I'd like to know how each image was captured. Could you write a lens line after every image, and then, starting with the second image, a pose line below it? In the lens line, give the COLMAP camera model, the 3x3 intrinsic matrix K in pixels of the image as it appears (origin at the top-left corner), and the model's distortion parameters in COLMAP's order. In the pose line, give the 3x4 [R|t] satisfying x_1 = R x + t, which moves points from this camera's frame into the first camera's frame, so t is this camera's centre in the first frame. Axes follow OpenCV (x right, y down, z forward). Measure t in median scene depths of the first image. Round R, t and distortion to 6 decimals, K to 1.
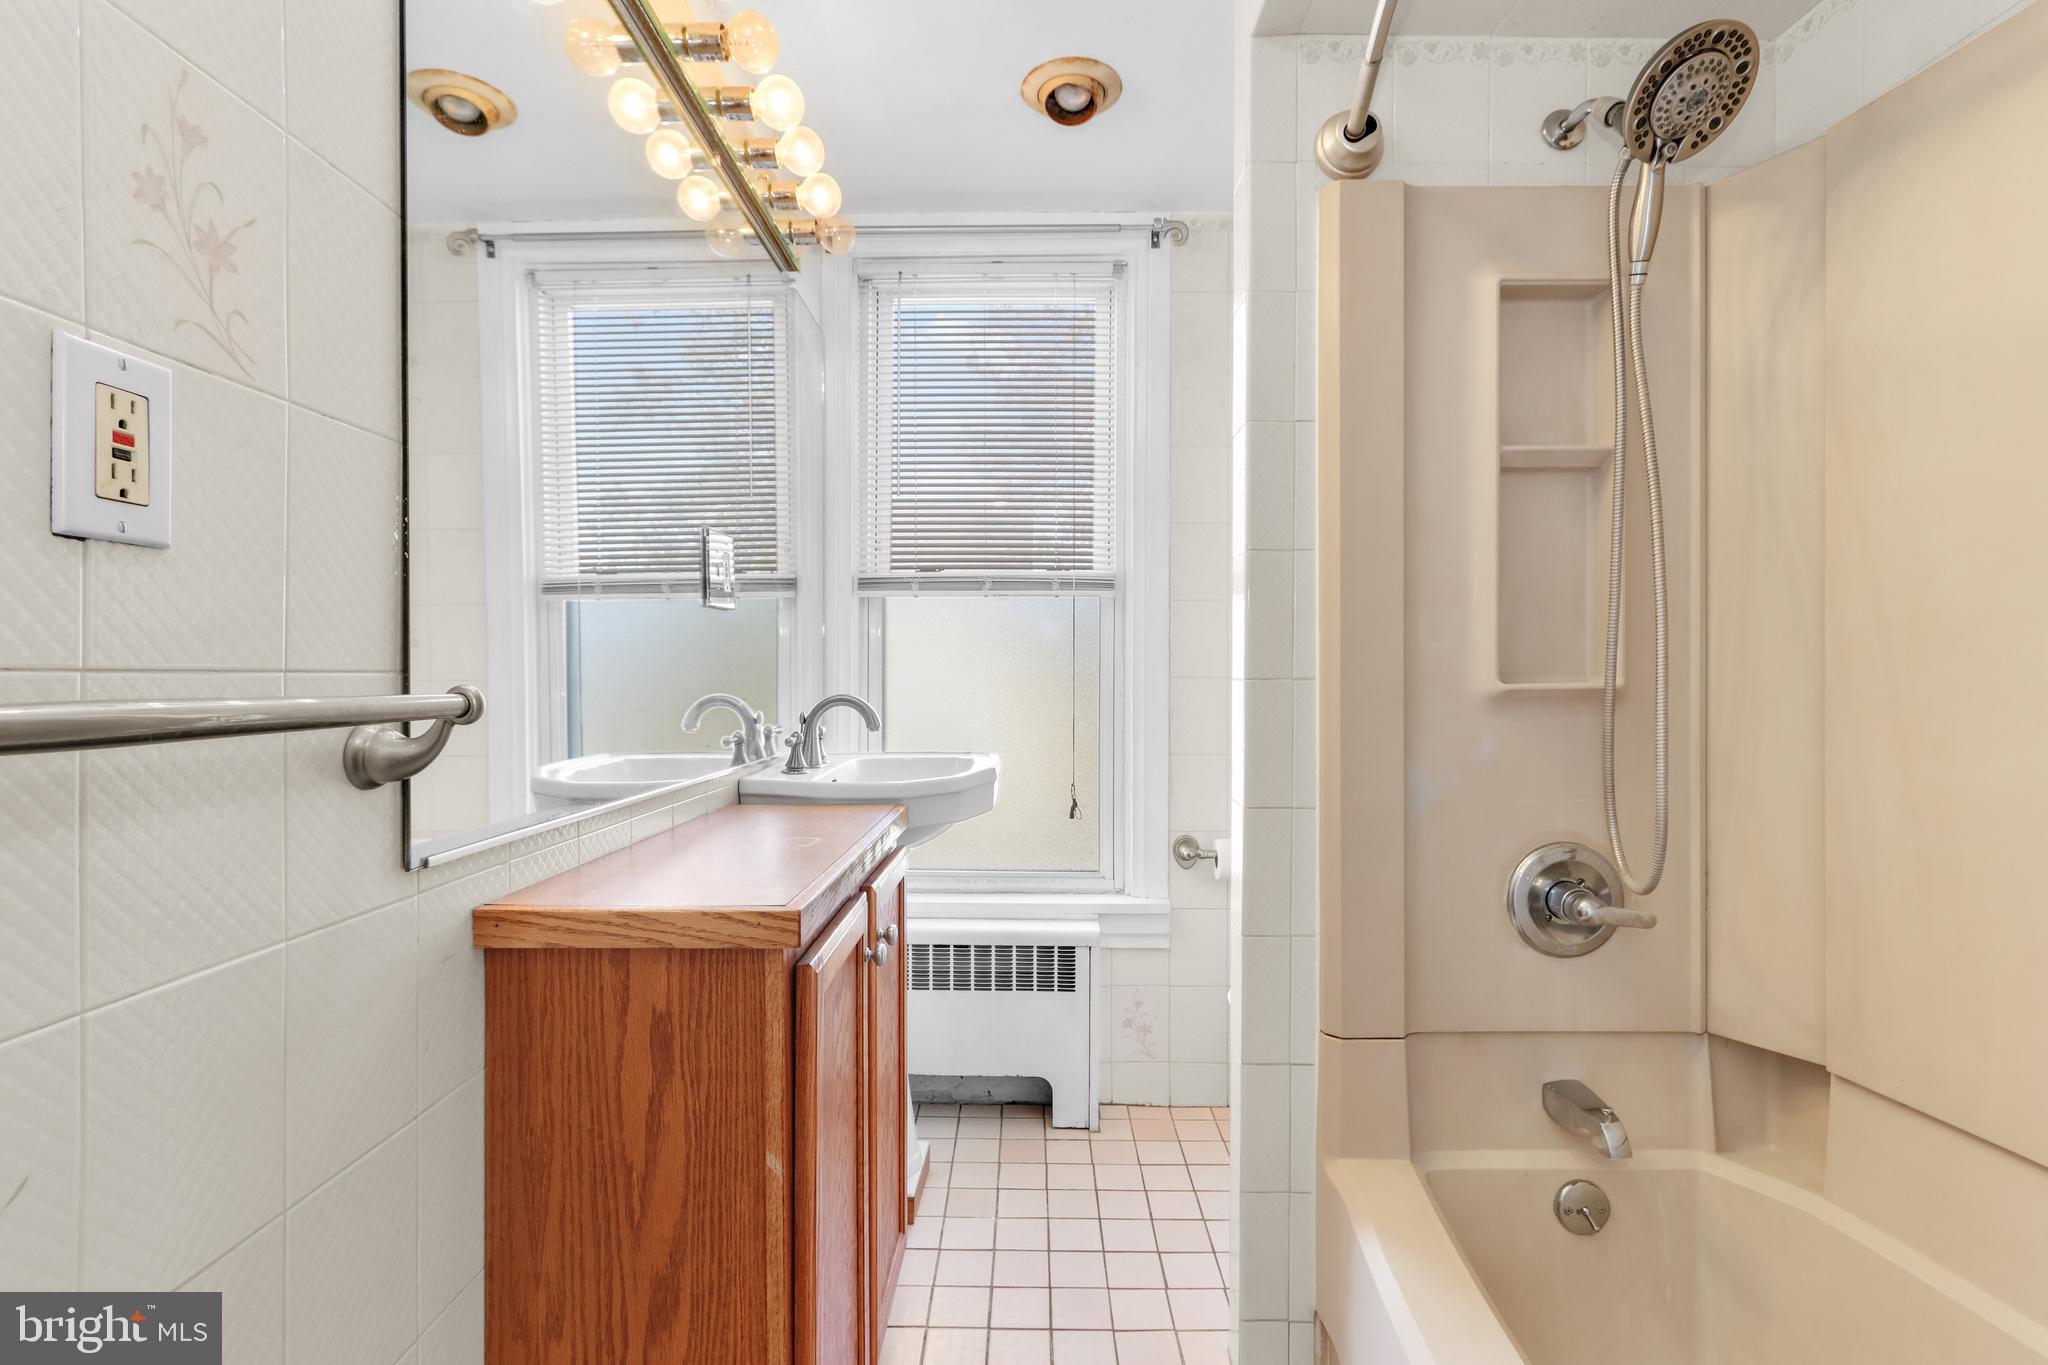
lens RADIAL K [[979.1, 0, 1024.0], [0, 979.1, 682.5], [0, 0, 1]] dist [-0.004040, 0.006096]
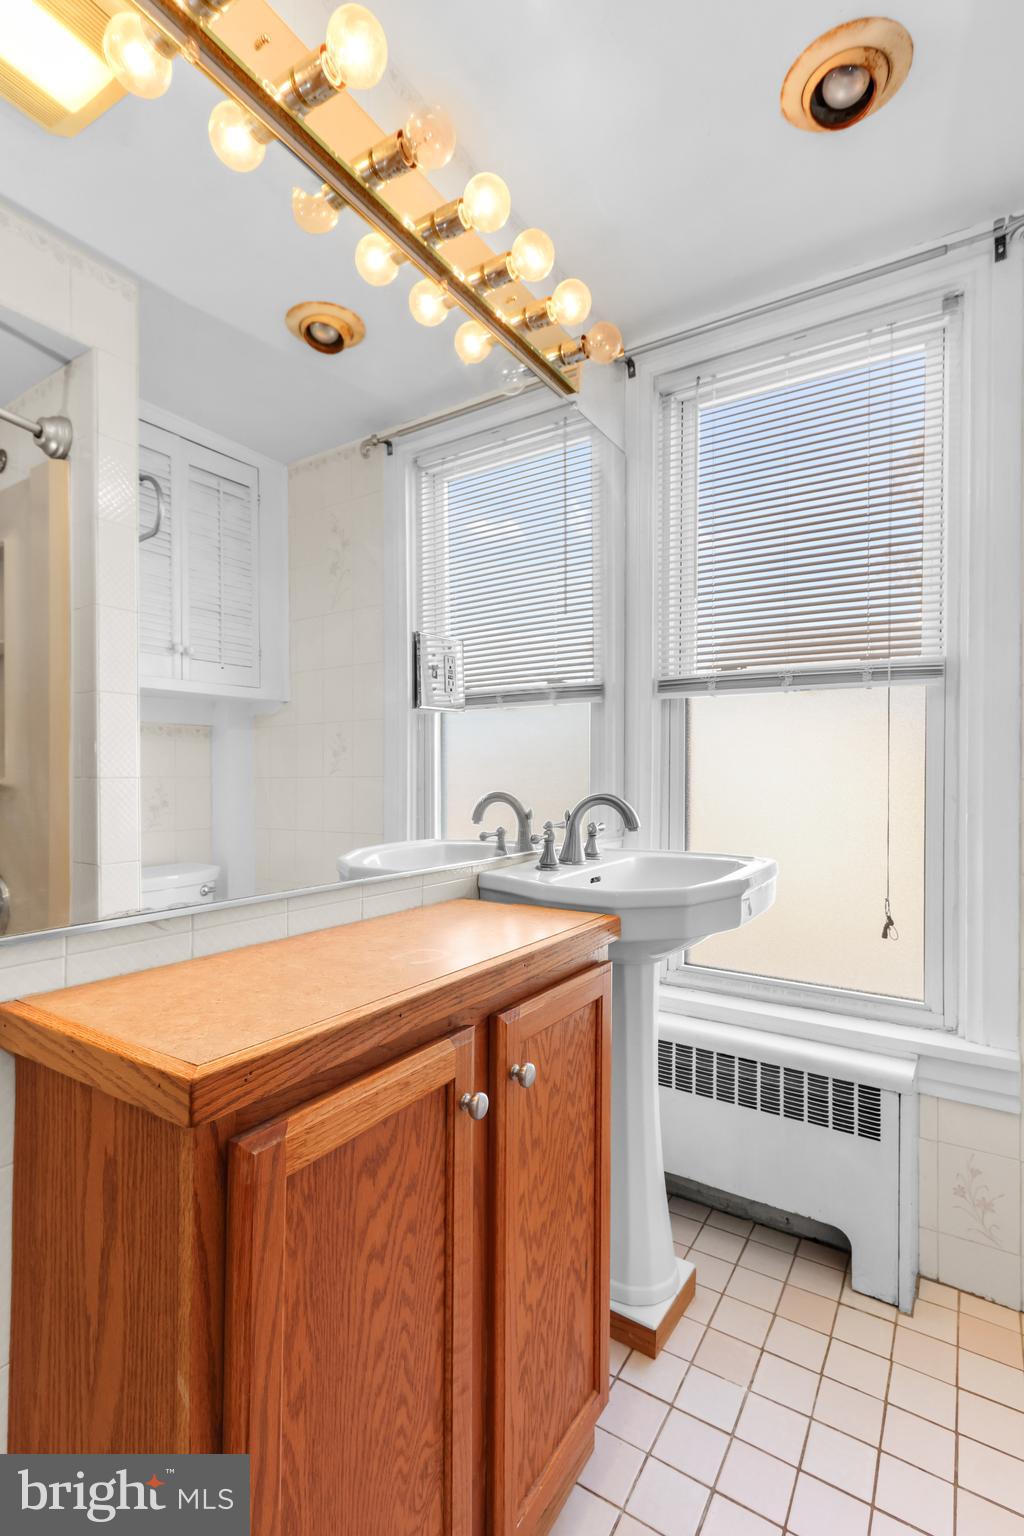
lens RADIAL K [[734.3, 0, 512.0], [0, 734.3, 768.0], [0, 0, 1]] dist [-0.004040, 0.006096]
pose [[0.844035, 0.001209, -0.536287, 0.125531], [-0.008758, 0.999895, -0.011530, -0.003918], [0.536216, 0.014429, 0.843957, 0.273184]]
